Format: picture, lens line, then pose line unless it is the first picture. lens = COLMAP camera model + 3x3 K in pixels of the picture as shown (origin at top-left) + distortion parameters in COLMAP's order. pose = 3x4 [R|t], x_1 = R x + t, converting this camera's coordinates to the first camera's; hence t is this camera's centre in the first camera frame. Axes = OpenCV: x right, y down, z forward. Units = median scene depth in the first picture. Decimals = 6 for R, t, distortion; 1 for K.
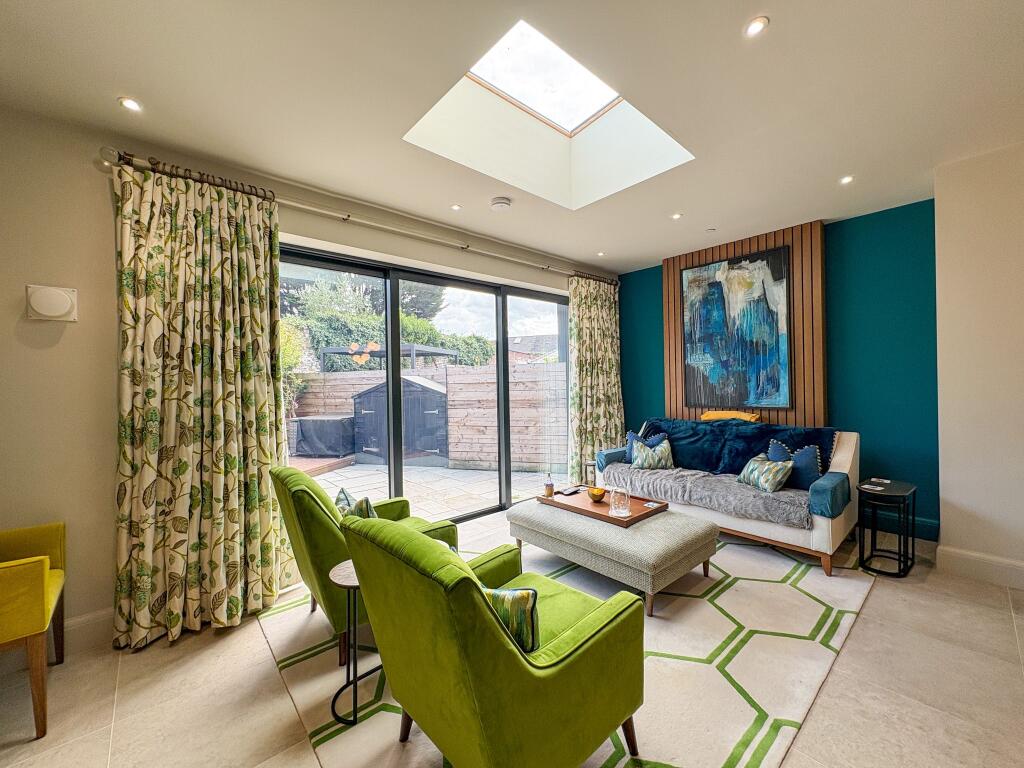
lens RADIAL K [[407.9, 0, 512.0], [0, 407.9, 384.0], [0, 0, 1]] dist [0.000066, -0.000123]
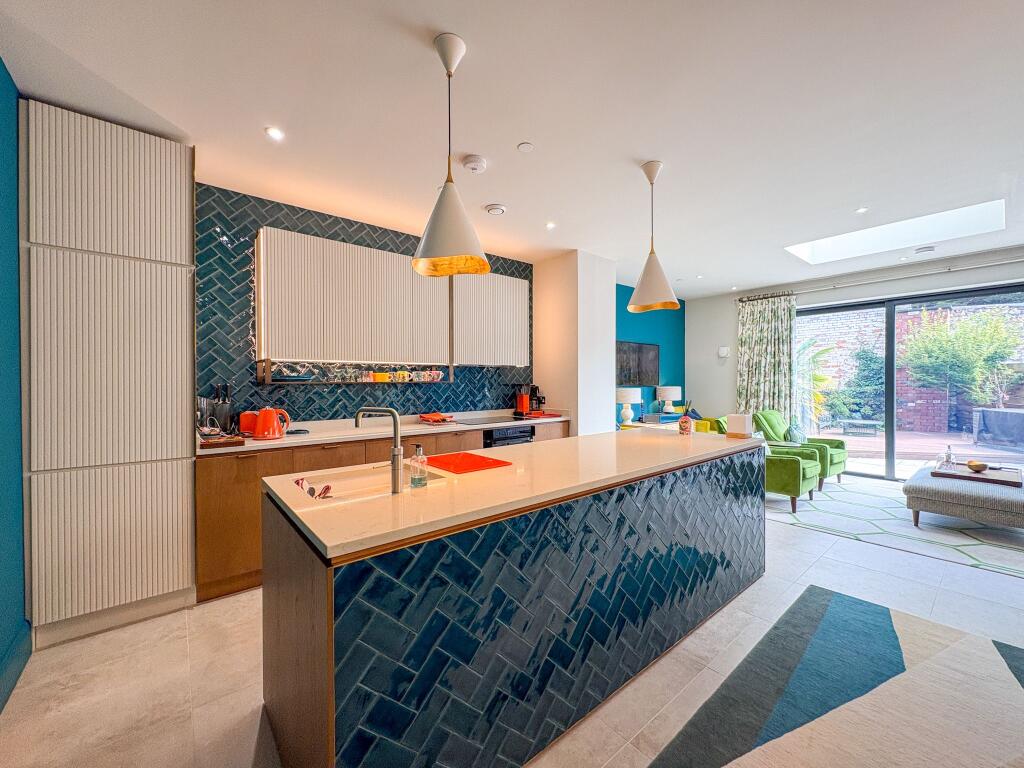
lens RADIAL K [[407.9, 0, 512.0], [0, 407.9, 384.0], [0, 0, 1]] dist [0.000066, -0.000123]
pose [[-0.031402, 0.026173, -0.999164, 1.801787], [0.003069, 0.999655, 0.026089, -0.027155], [0.999502, -0.002247, -0.031471, -0.483226]]
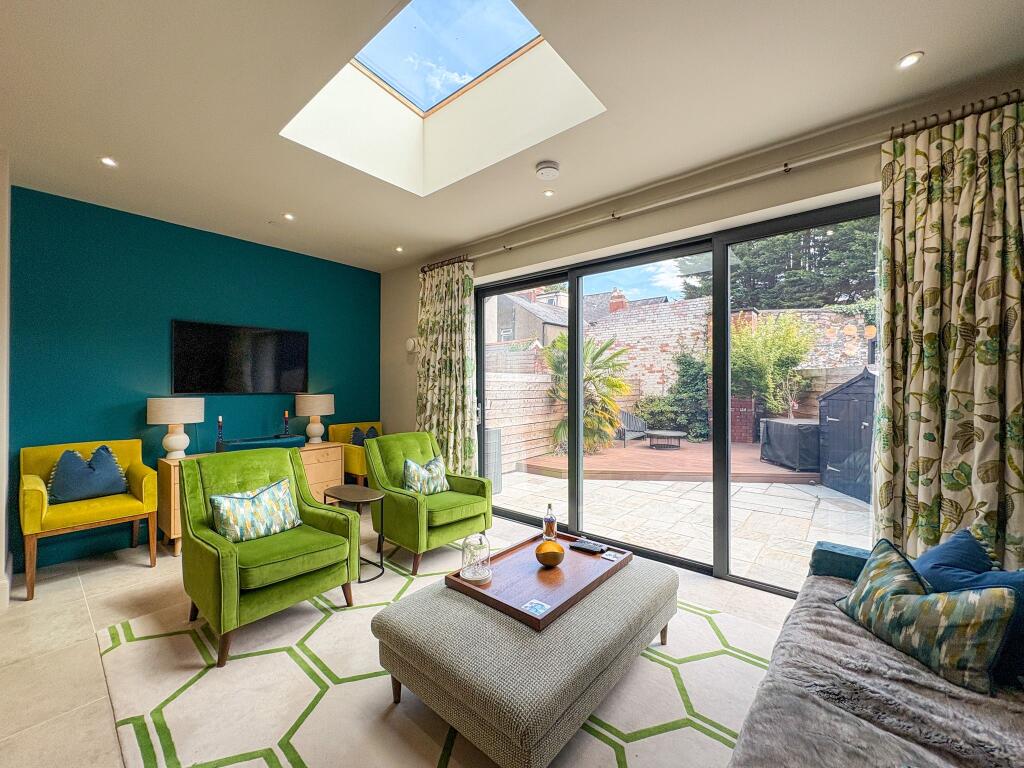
lens RADIAL K [[407.9, 0, 512.0], [0, 407.9, 384.0], [0, 0, 1]] dist [0.000066, -0.000123]
pose [[0.150147, 0.014571, -0.988556, 0.999999], [-0.005570, 0.999888, 0.013892, -0.013712], [0.988648, 0.003420, 0.150211, 1.003003]]
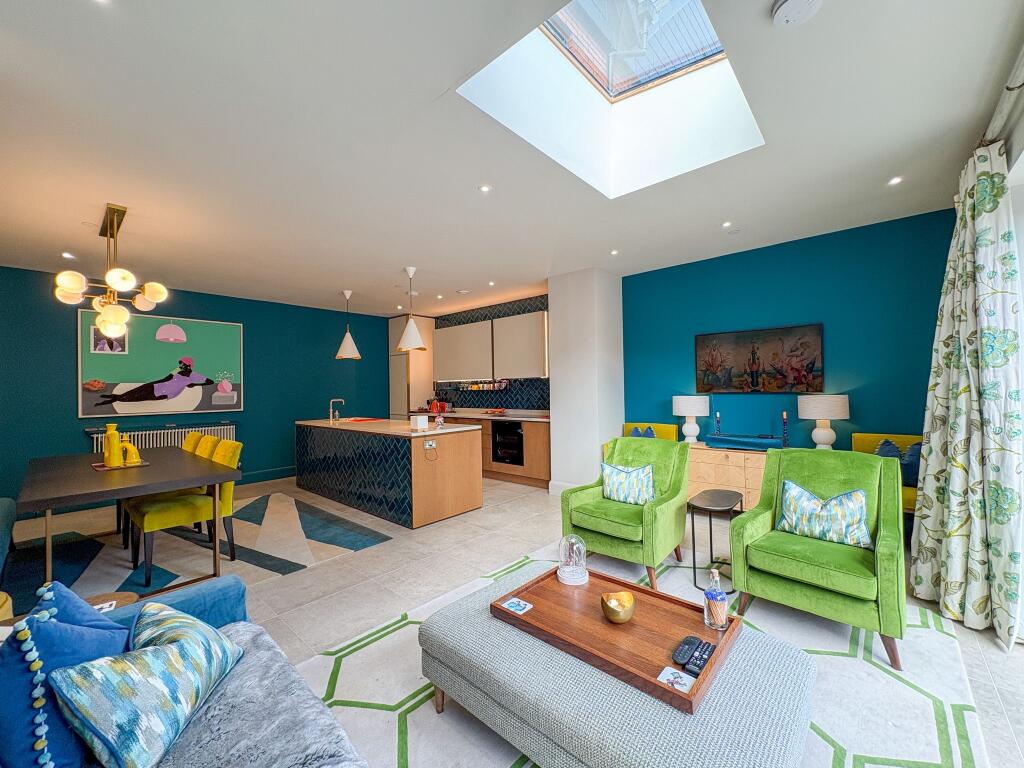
lens RADIAL K [[407.9, 0, 512.0], [0, 407.9, 384.0], [0, 0, 1]] dist [0.000066, -0.000123]
pose [[-0.992611, 0.036145, -0.115832, 0.461936], [0.037206, 0.999283, -0.007010, -0.011457], [0.115496, -0.011268, -0.993244, 1.785526]]
